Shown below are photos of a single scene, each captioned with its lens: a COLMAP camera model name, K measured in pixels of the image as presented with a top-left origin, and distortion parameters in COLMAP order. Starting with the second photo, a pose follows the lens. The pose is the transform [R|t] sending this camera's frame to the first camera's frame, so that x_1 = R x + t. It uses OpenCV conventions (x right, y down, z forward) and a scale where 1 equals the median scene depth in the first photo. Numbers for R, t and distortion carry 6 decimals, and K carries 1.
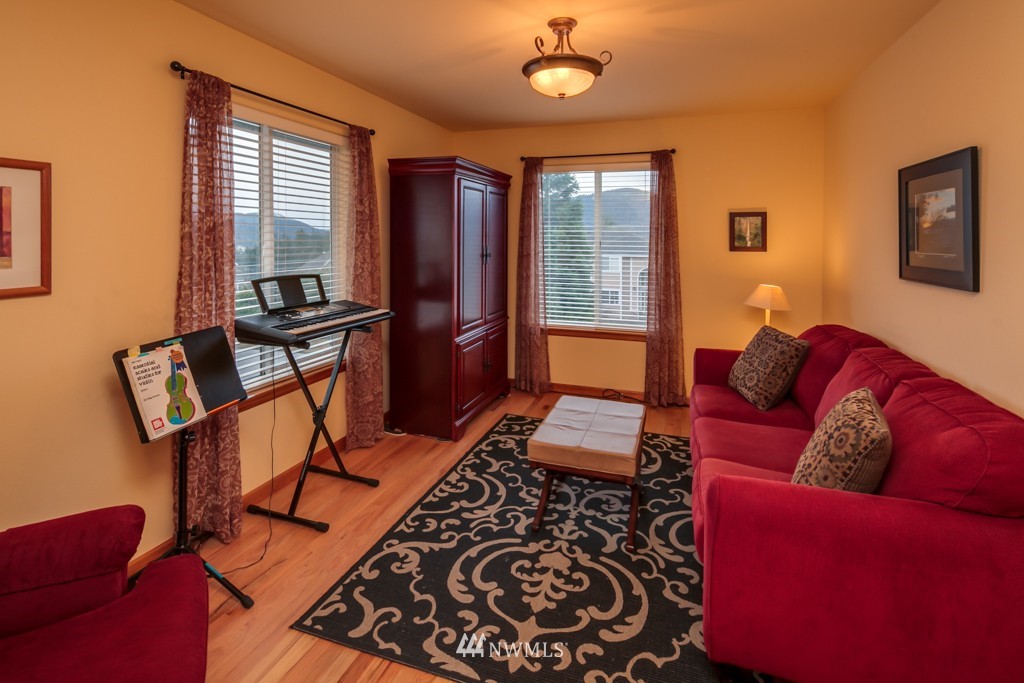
lens RADIAL K [[470.9, 0, 510.1], [0, 470.9, 243.7], [0, 0, 1]] dist [0.001810, 0.000286]
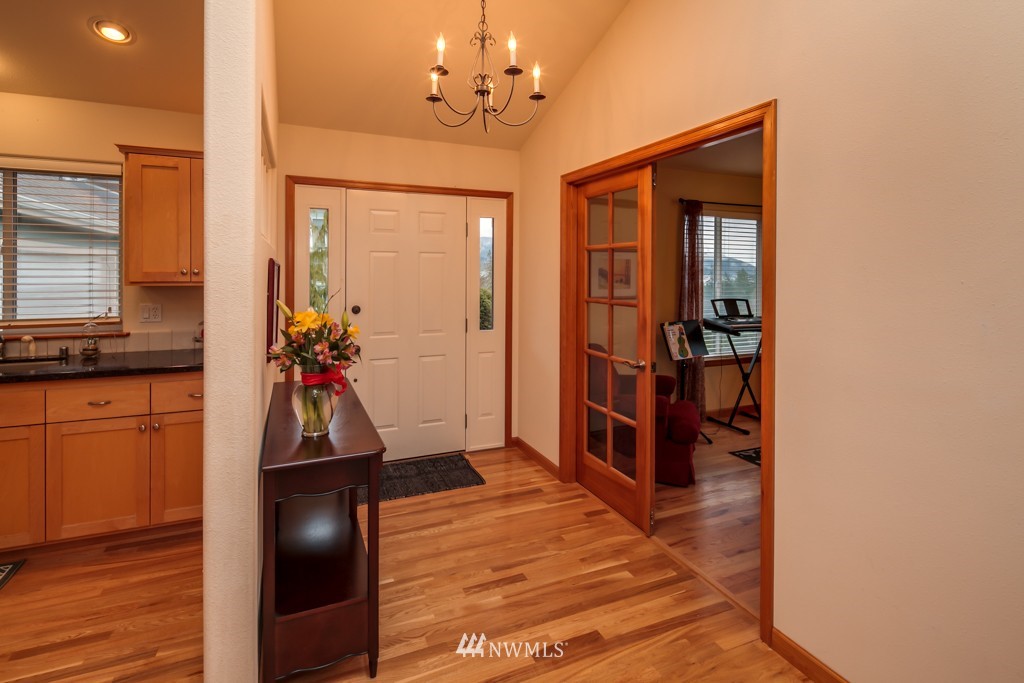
lens RADIAL K [[510.4, 0, 511.5], [0, 510.4, 273.0], [0, 0, 1]] dist [-0.000676, -0.000327]
pose [[0.658838, 0.000506, -0.752285, 0.531711], [-0.013326, 0.999851, -0.010998, 0.002799], [0.752167, 0.017270, 0.658746, -1.086498]]
